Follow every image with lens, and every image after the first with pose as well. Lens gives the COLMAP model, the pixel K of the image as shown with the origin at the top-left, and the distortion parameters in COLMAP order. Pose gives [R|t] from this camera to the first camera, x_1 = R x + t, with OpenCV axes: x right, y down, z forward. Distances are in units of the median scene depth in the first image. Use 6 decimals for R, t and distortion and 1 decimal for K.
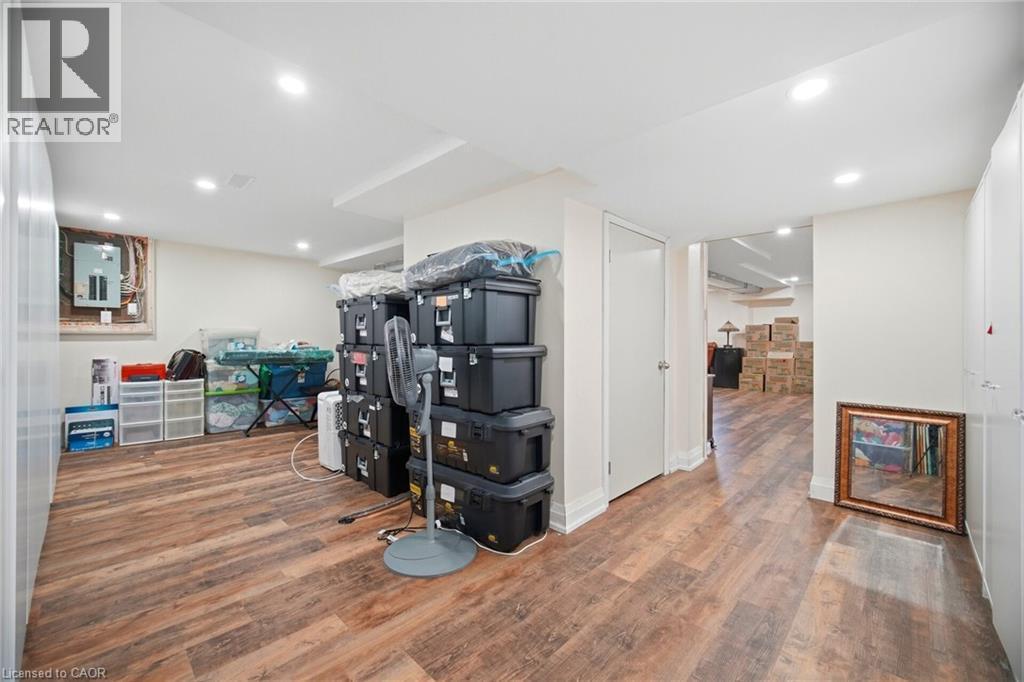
lens RADIAL K [[417.2, 0, 518.2], [0, 417.2, 340.7], [0, 0, 1]] dist [-0.001356, -0.000195]
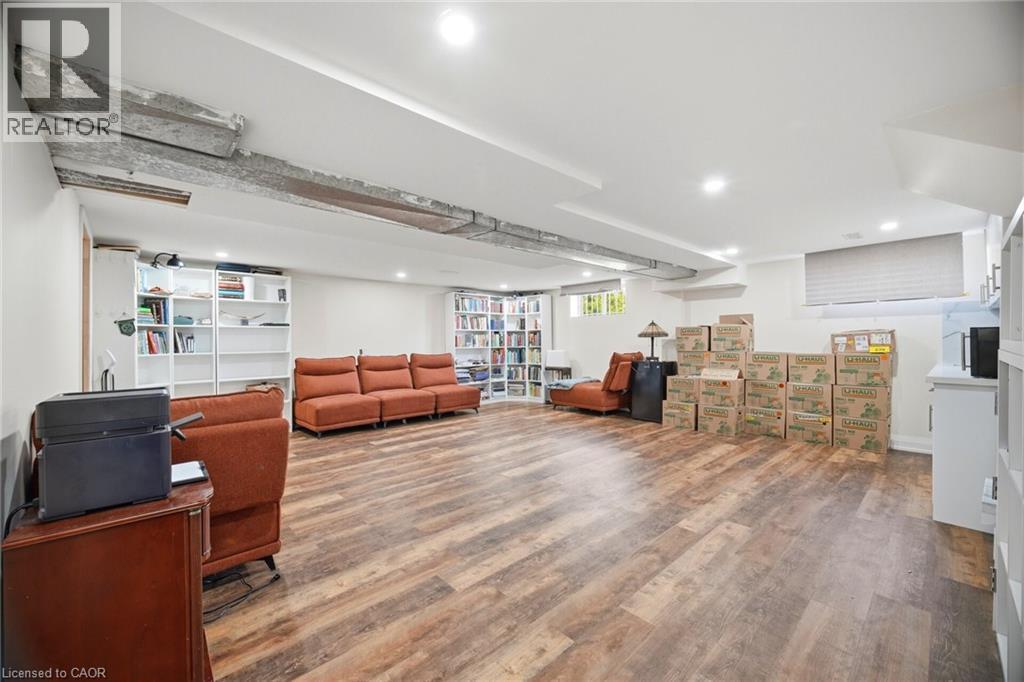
lens RADIAL K [[417.2, 0, 506.3], [0, 417.2, 338.9], [0, 0, 1]] dist [-0.001356, -0.000195]
pose [[0.997969, -0.008868, -0.063084, 0.331733], [0.008240, 0.999914, -0.010206, -0.014704], [0.063169, 0.009665, 0.997956, 0.332166]]
